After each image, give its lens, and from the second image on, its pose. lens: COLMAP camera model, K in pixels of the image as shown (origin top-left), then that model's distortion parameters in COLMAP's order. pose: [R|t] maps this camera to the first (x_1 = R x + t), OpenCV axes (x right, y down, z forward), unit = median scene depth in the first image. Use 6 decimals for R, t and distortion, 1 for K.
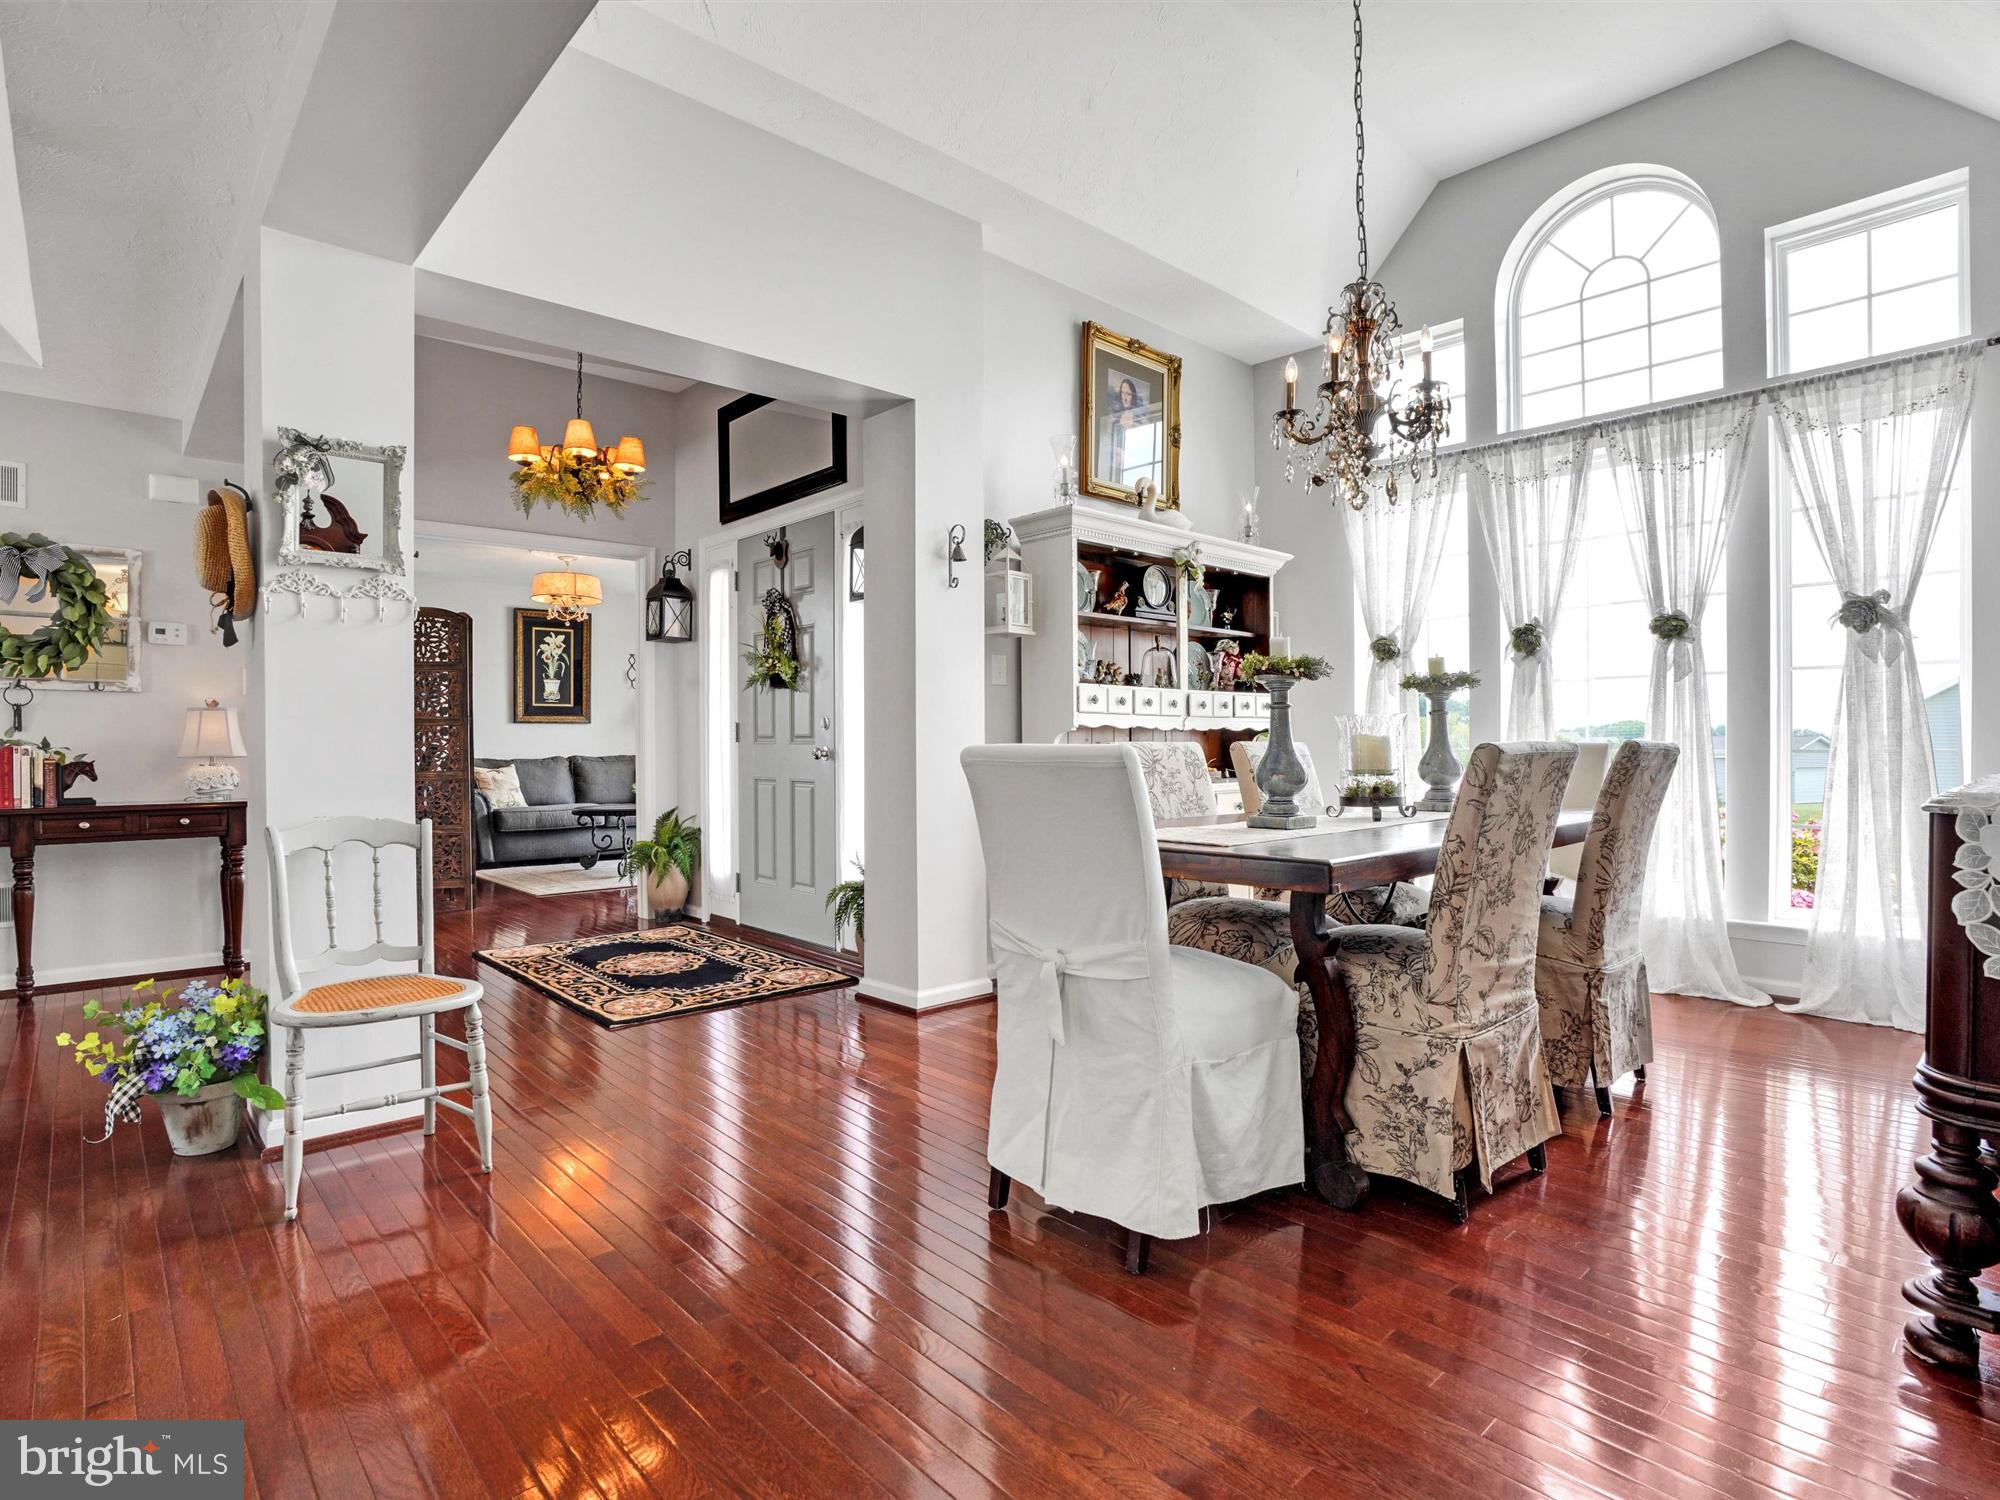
lens RADIAL K [[1056.9, 0, 1000.0], [0, 1056.9, 750.0], [0, 0, 1]] dist [-0.038735, 0.000992]
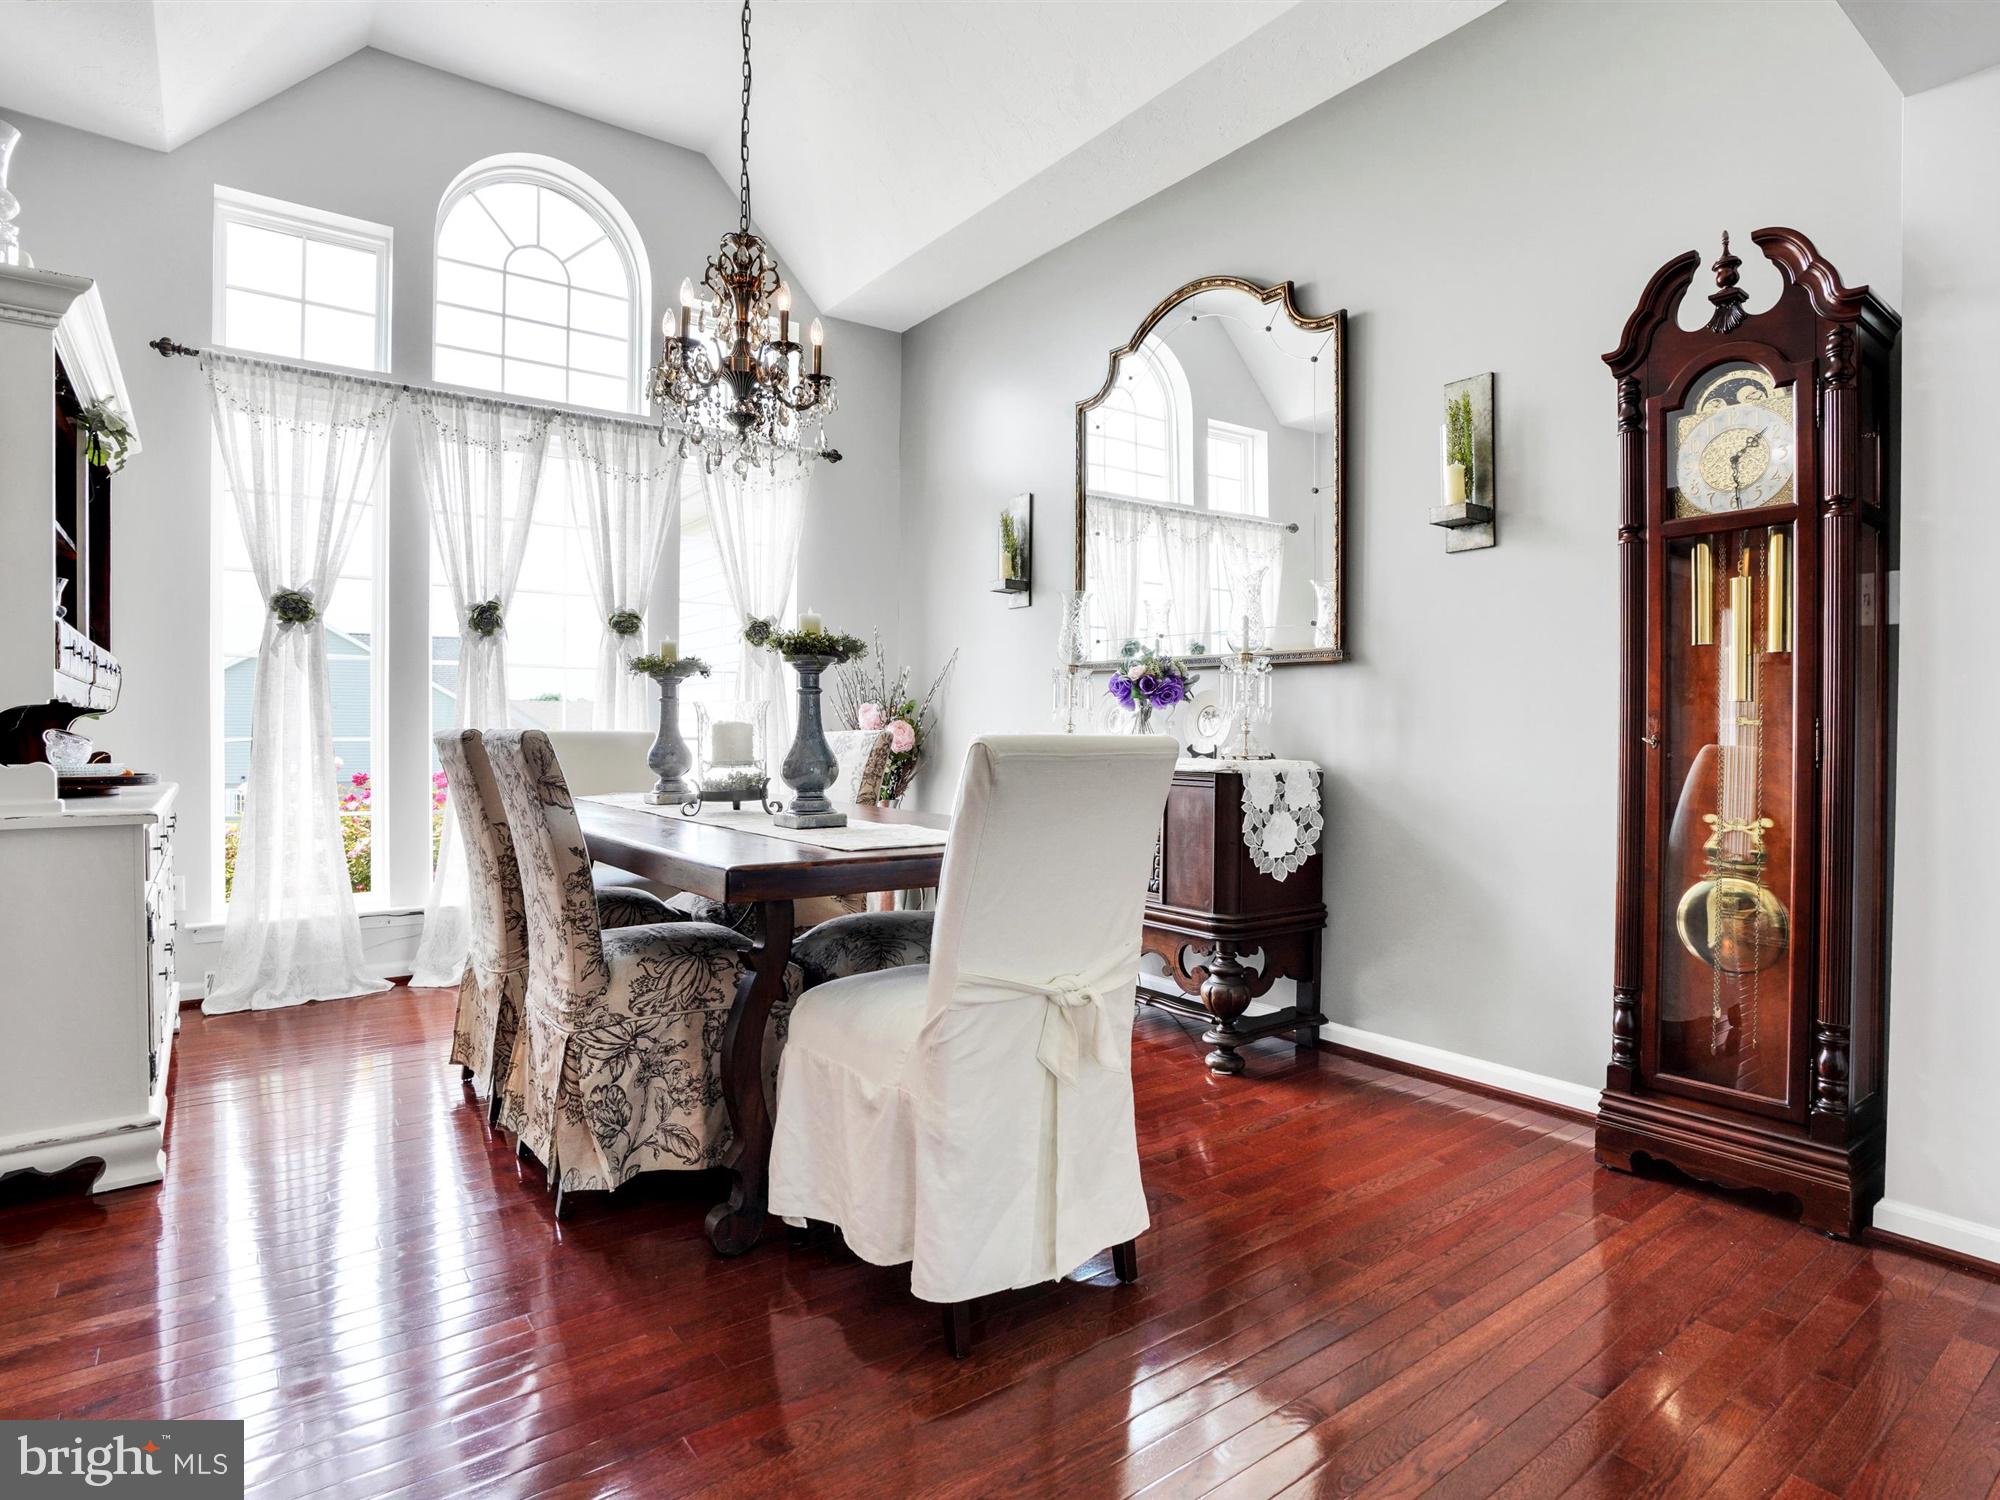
lens RADIAL K [[1061.9, 0, 995.5], [0, 1061.9, 698.9], [0, 0, 1]] dist [0.002001, 0.000783]
pose [[0.085632, 0.028860, 0.995909, -0.369197], [0.005950, 0.999548, -0.029477, -0.004408], [-0.996309, 0.008450, 0.085422, 0.459942]]
